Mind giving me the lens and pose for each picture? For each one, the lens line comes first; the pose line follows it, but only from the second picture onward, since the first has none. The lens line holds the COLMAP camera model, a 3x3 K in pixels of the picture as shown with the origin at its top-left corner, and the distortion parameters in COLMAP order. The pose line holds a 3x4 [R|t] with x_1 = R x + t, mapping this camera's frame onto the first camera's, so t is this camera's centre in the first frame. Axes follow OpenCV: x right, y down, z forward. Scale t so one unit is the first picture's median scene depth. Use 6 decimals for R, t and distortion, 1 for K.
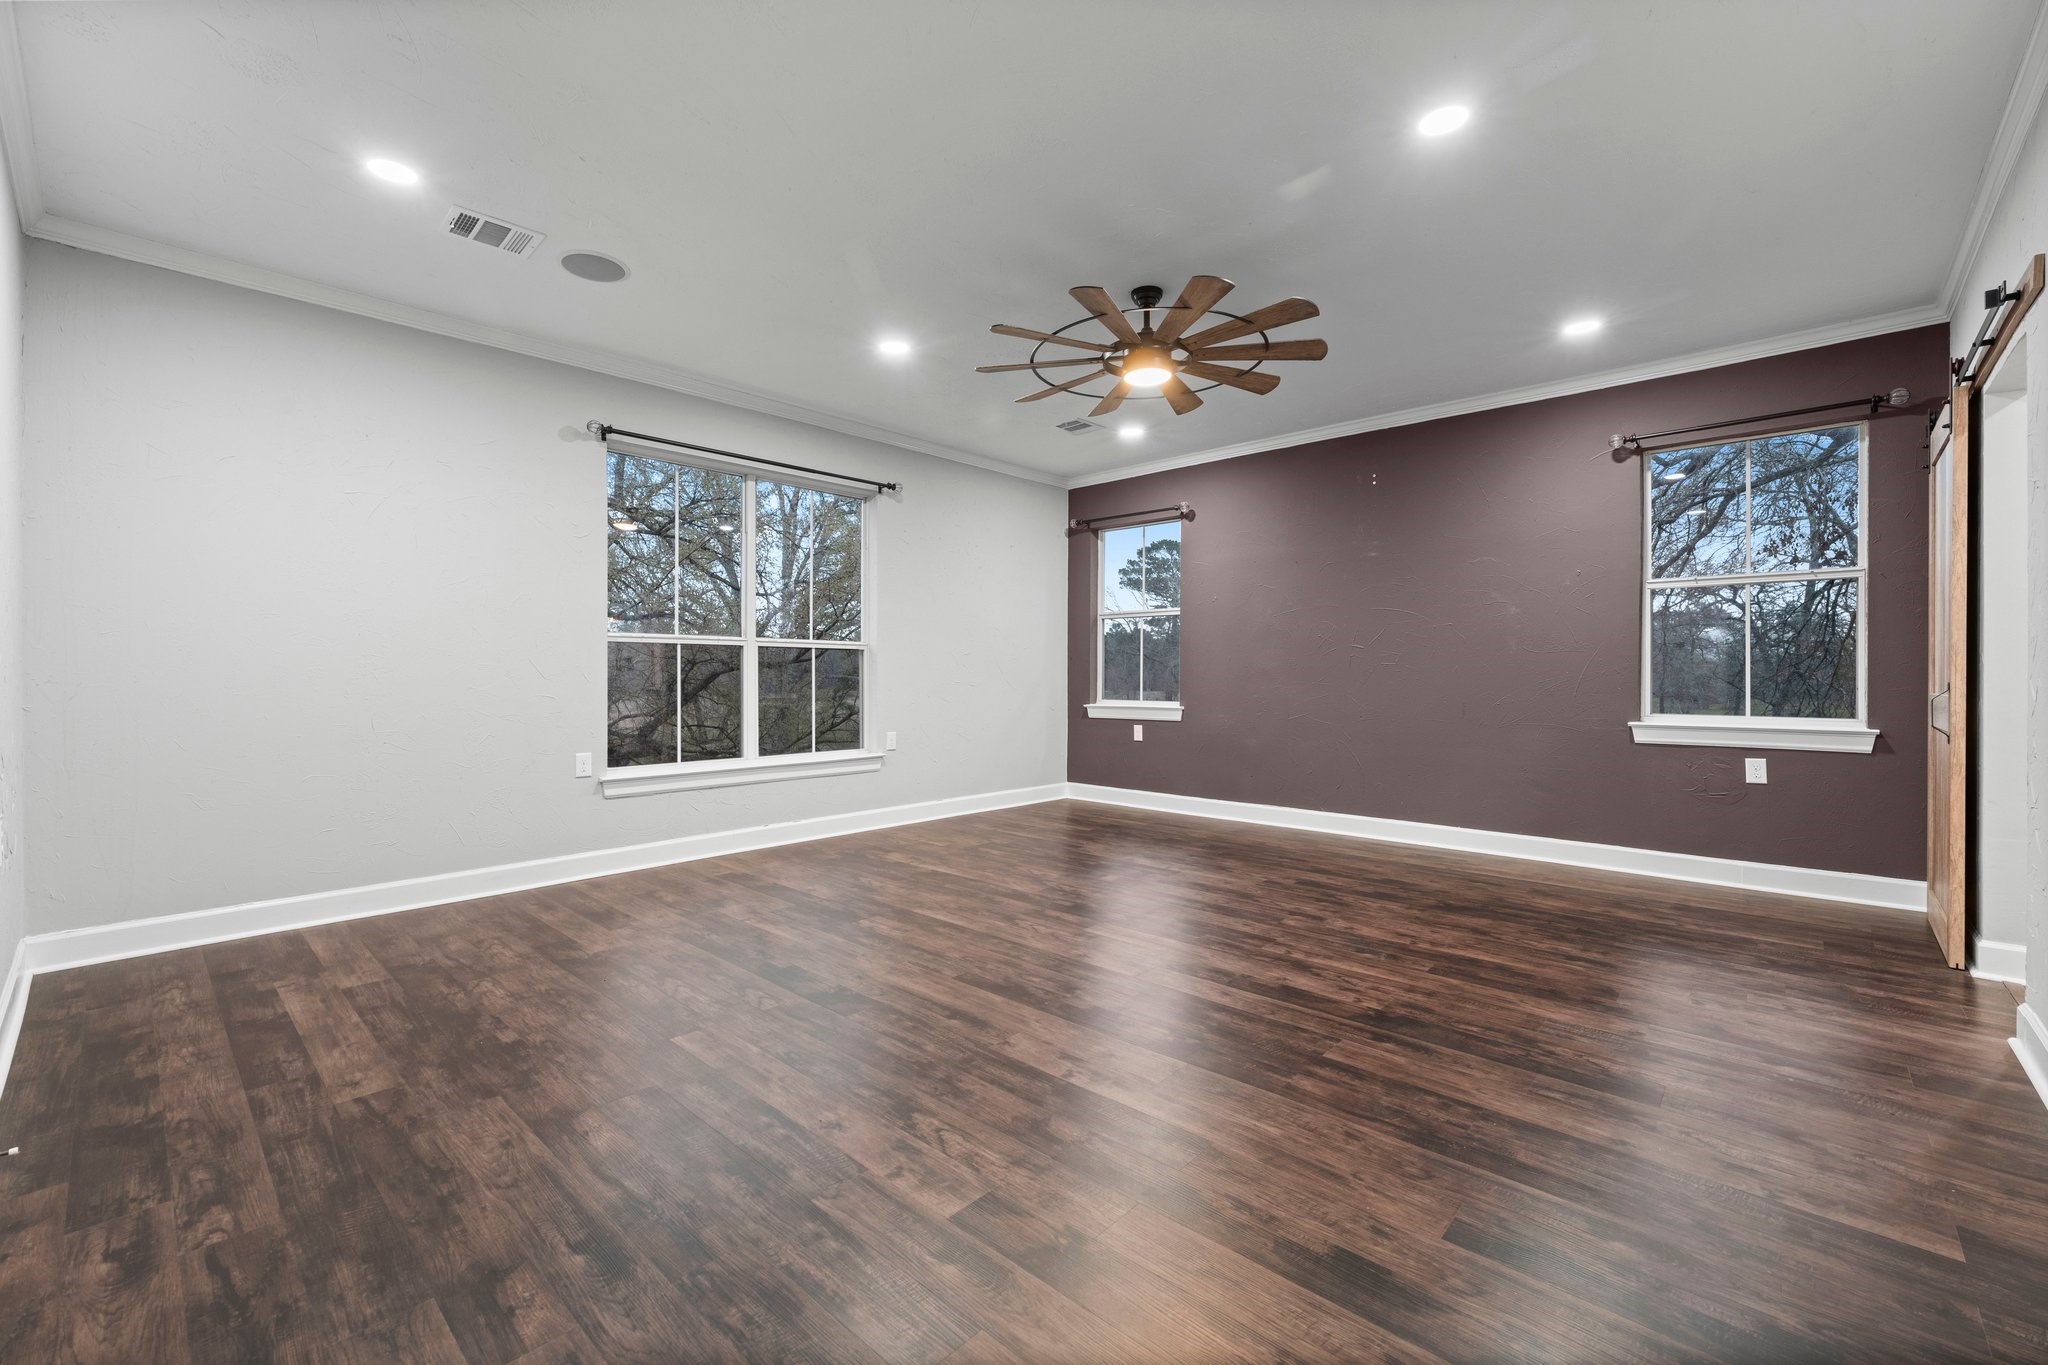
lens RADIAL K [[839.4, 0, 1024.0], [0, 839.4, 682.5], [0, 0, 1]] dist [-0.001657, -0.000010]
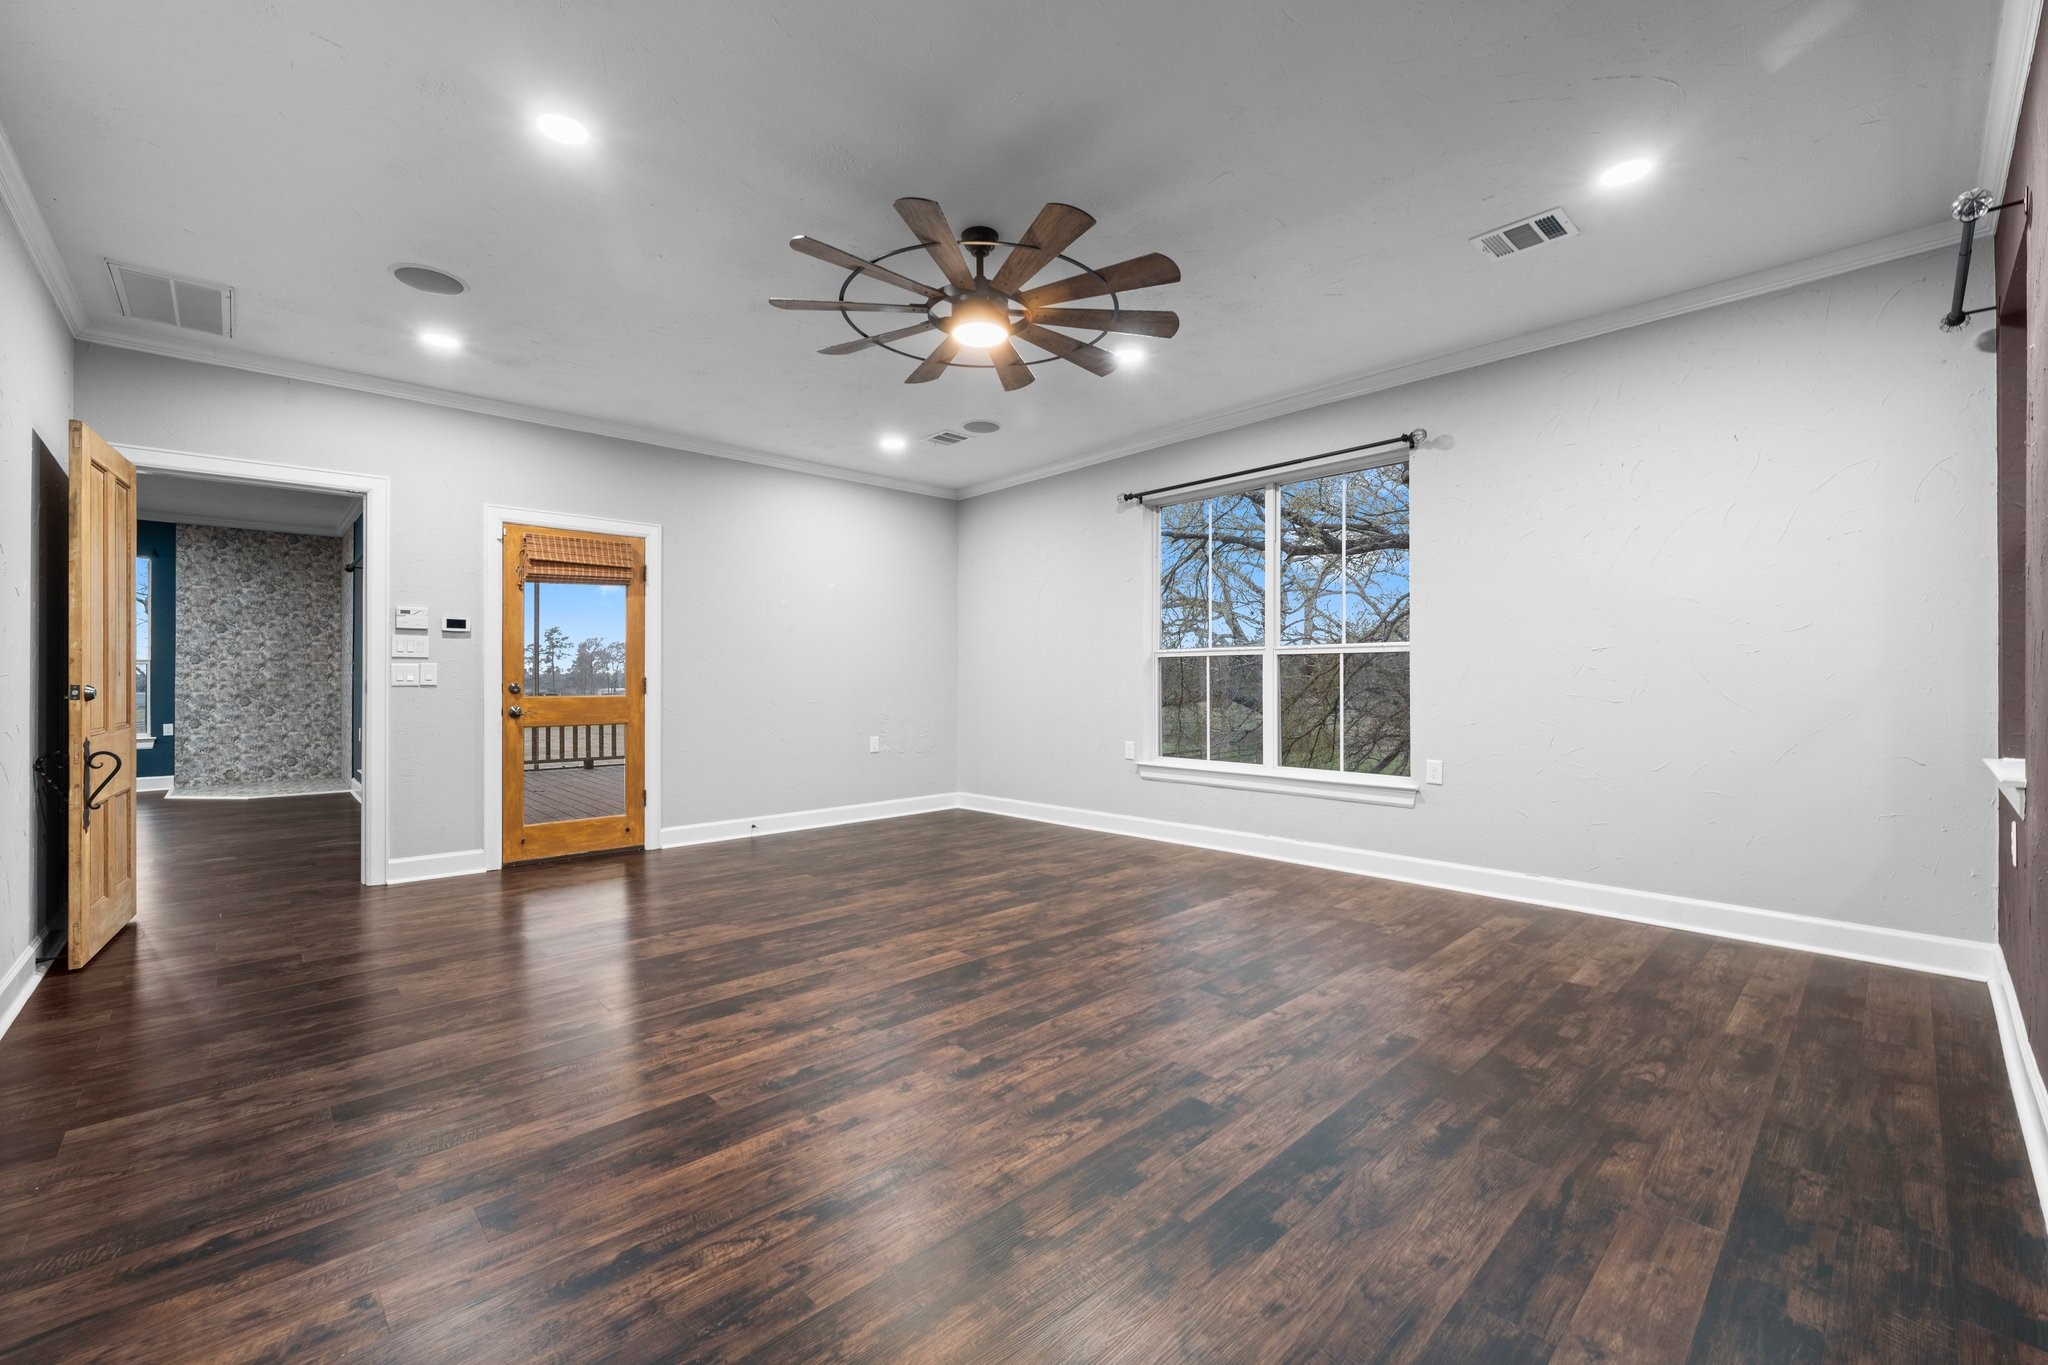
lens RADIAL K [[831.7, 0, 1006.8], [0, 831.7, 683.1], [0, 0, 1]] dist [-0.001228, -0.000273]
pose [[-0.076996, 0.002589, -0.997028, 1.015932], [-0.006817, 0.999972, 0.003123, -0.014798], [0.997008, 0.007037, -0.076976, 1.131089]]
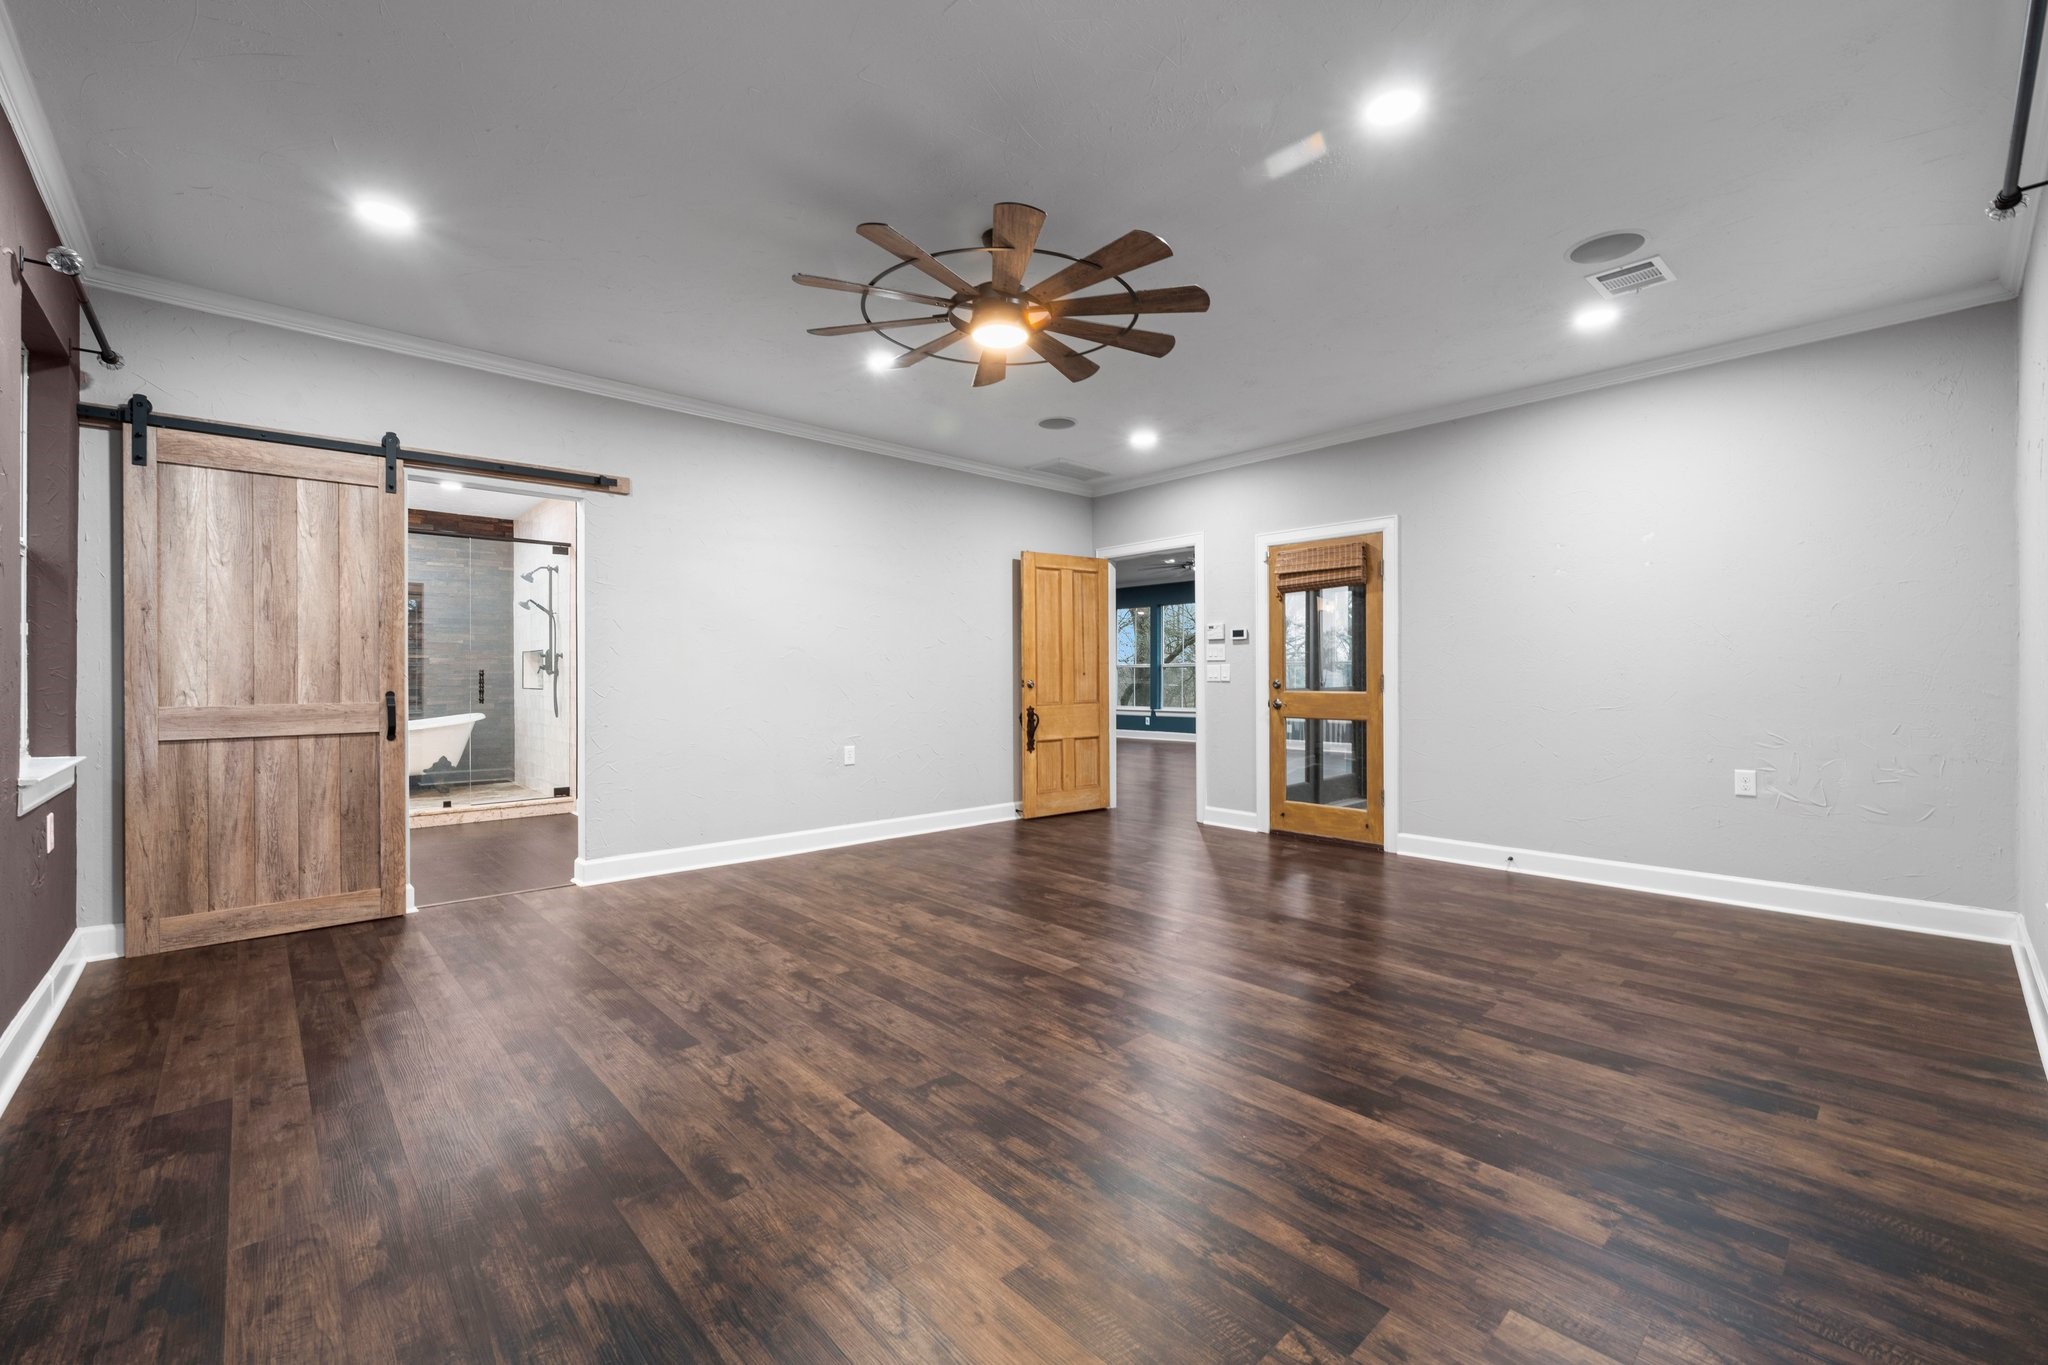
lens RADIAL K [[839.4, 0, 1024.0], [0, 839.4, 682.5], [0, 0, 1]] dist [-0.001657, -0.000010]
pose [[-0.997136, 0.001882, 0.075609, 0.061549], [0.002989, 0.999890, 0.014537, -0.025352], [-0.075573, 0.014721, -0.997032, 1.911242]]
